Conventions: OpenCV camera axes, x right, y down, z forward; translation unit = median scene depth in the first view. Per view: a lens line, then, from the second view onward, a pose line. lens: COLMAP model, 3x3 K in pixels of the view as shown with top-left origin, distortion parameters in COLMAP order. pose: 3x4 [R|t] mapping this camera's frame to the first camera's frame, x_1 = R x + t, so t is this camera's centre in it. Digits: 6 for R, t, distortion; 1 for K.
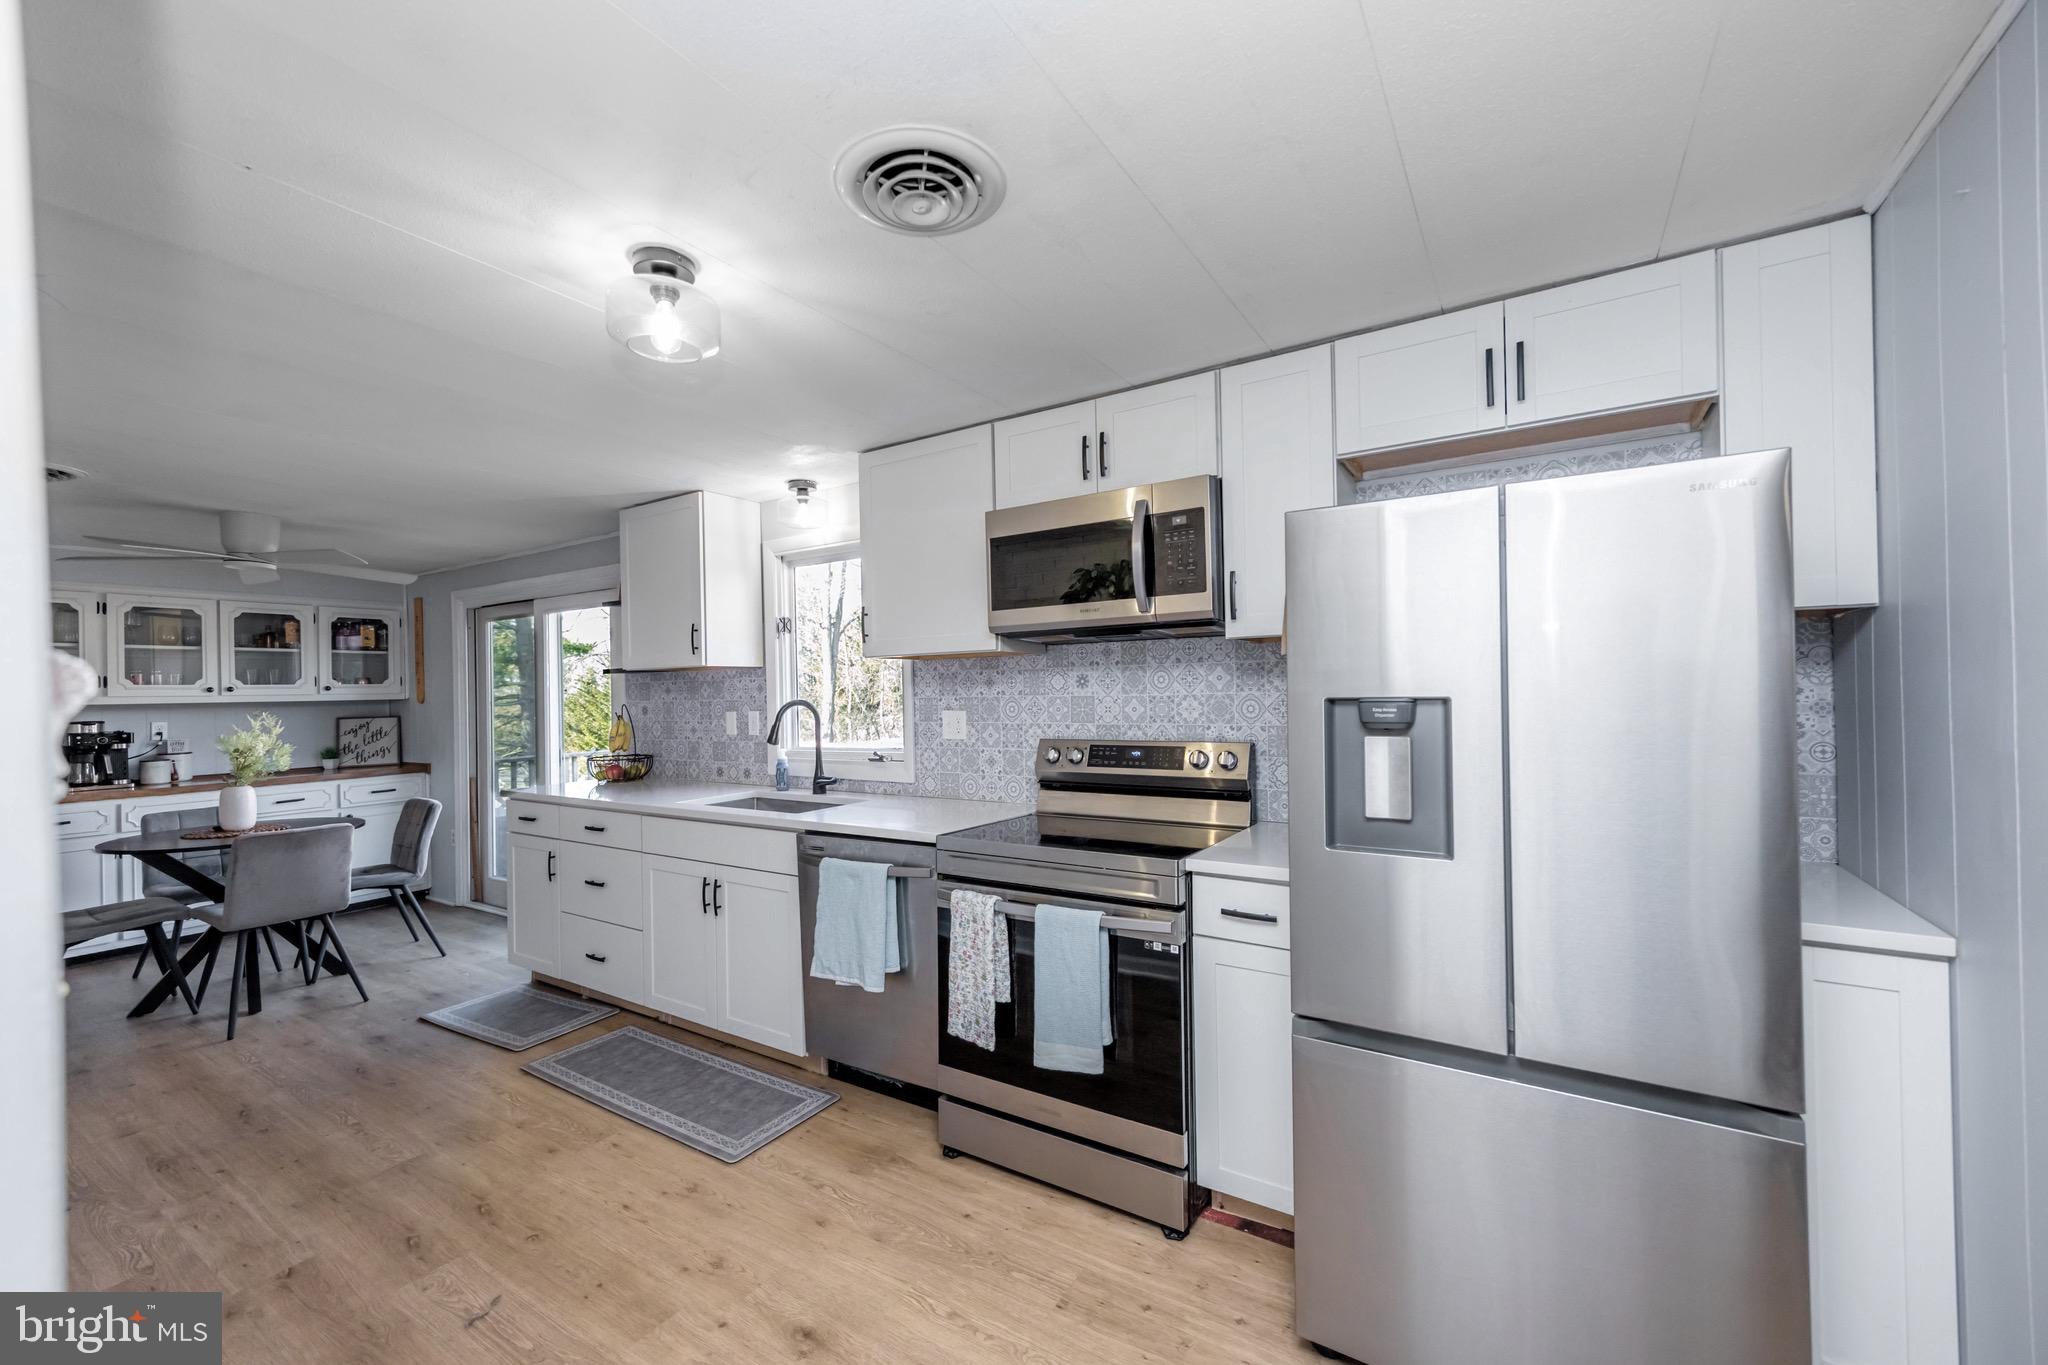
lens RADIAL K [[790.0, 0, 1029.2], [0, 790.0, 692.2], [0, 0, 1]] dist [-0.011875, -0.000530]
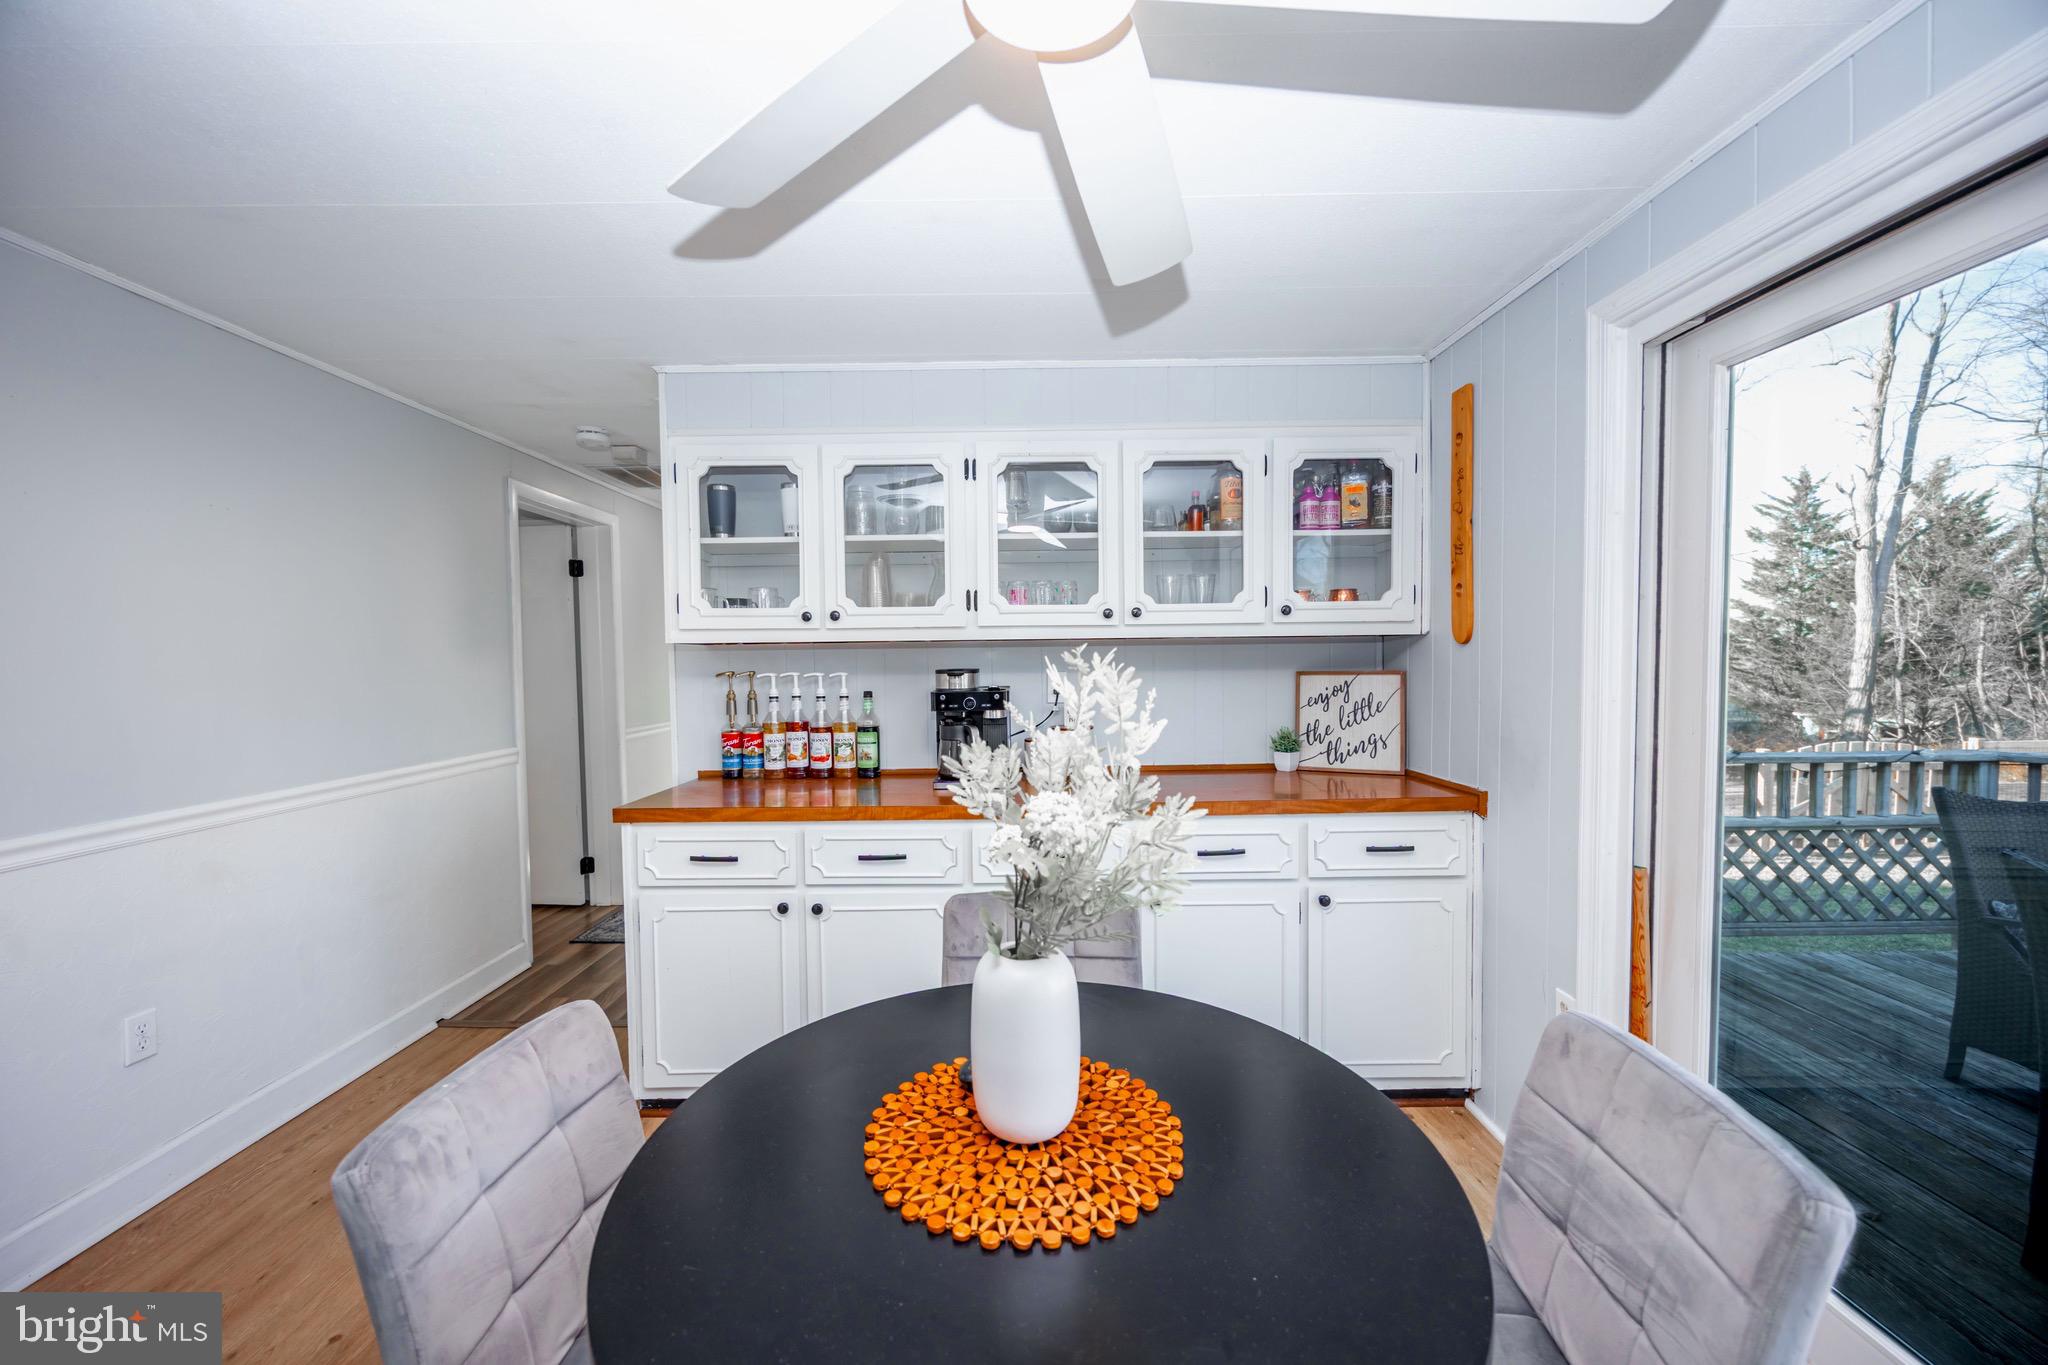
lens RADIAL K [[790.0, 0, 1031.5], [0, 790.0, 678.4], [0, 0, 1]] dist [-0.011875, -0.000530]
pose [[0.535256, 0.044595, -0.843512, -0.540715], [-0.000105, 0.998609, 0.052728, 0.010662], [0.844690, -0.028134, 0.534516, 0.576901]]
